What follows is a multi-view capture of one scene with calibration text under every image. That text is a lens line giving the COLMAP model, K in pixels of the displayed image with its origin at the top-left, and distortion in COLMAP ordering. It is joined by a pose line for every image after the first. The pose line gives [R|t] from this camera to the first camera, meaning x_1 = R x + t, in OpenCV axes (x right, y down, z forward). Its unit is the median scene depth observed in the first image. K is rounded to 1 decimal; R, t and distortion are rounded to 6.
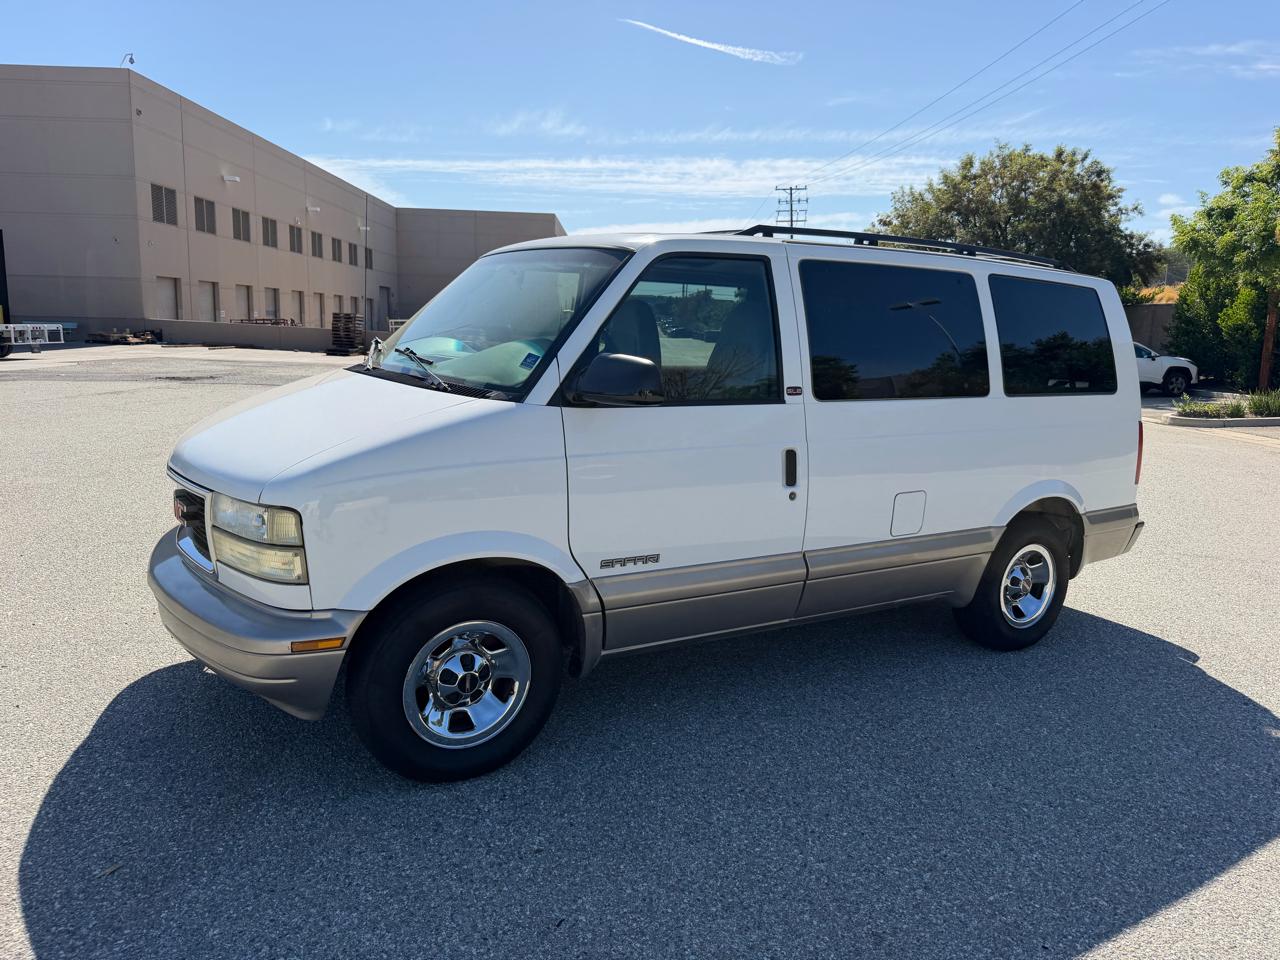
lens RADIAL K [[918.6, 0, 640.1], [0, 918.6, 474.9], [0, 0, 1]] dist [0.051138, -0.080534]
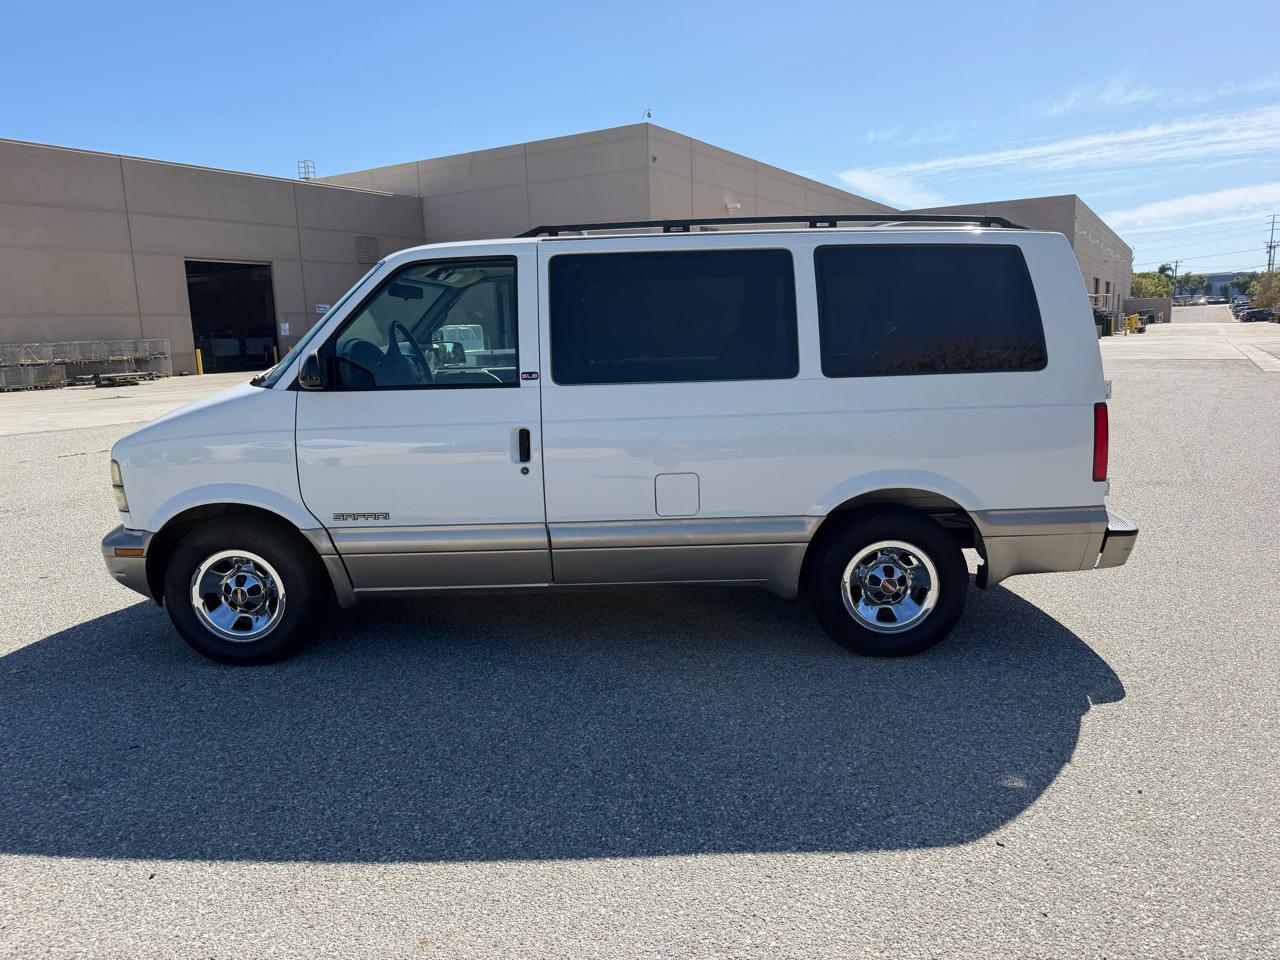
lens RADIAL K [[914.0, 0, 646.6], [0, 914.0, 478.7], [0, 0, 1]] dist [0.007928, -0.000873]
pose [[0.847840, 0.031428, -0.529320, 0.726478], [-0.030062, 0.999485, 0.011191, 0.013312], [0.529399, 0.006424, 0.848349, 0.119558]]
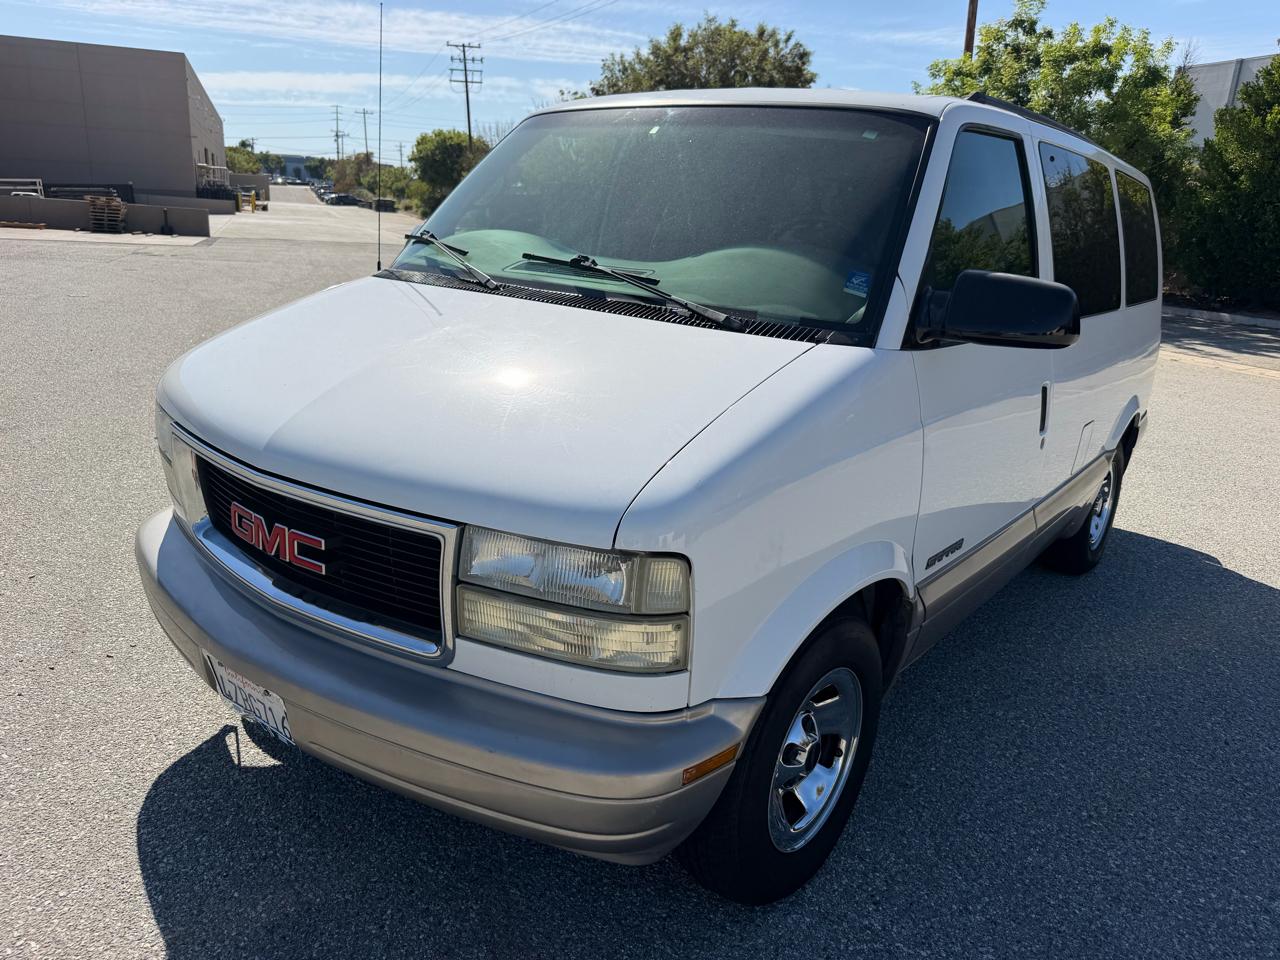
lens RADIAL K [[913.2, 0, 640.0], [0, 913.2, 480.0], [0, 0, 1]] dist [0.035325, -0.049744]
pose [[0.936979, -0.077269, 0.340734, -0.375660], [0.029089, 0.989105, 0.144311, -0.060191], [-0.348172, -0.125305, 0.929018, 0.299844]]
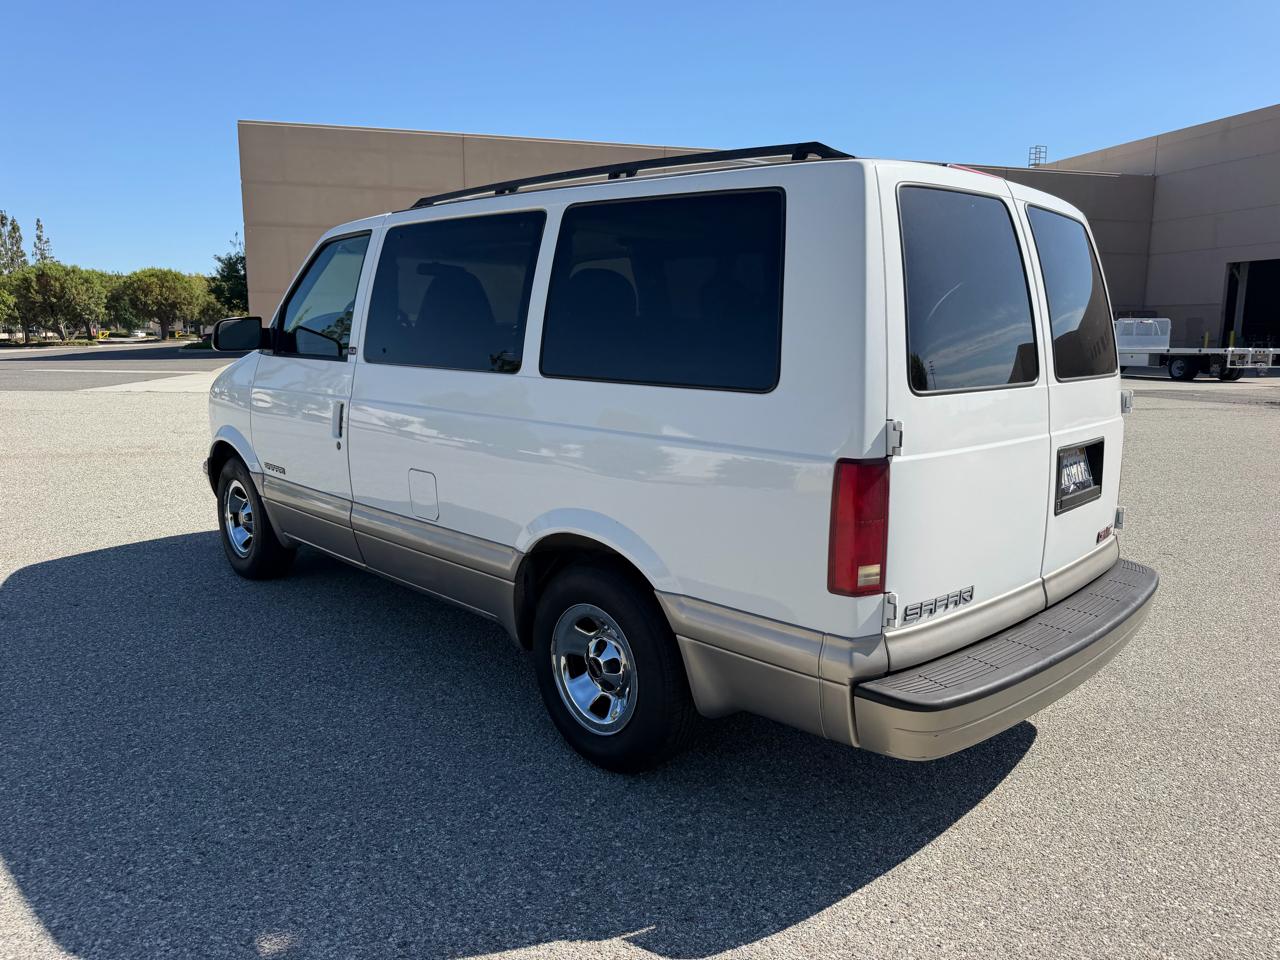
lens RADIAL K [[913.2, 0, 640.0], [0, 913.2, 480.0], [0, 0, 1]] dist [0.035325, -0.049744]
pose [[0.232624, 0.134203, -0.963263, 1.097664], [-0.161570, 0.982004, 0.097796, -0.085214], [0.959052, 0.132885, 0.250121, 0.896136]]
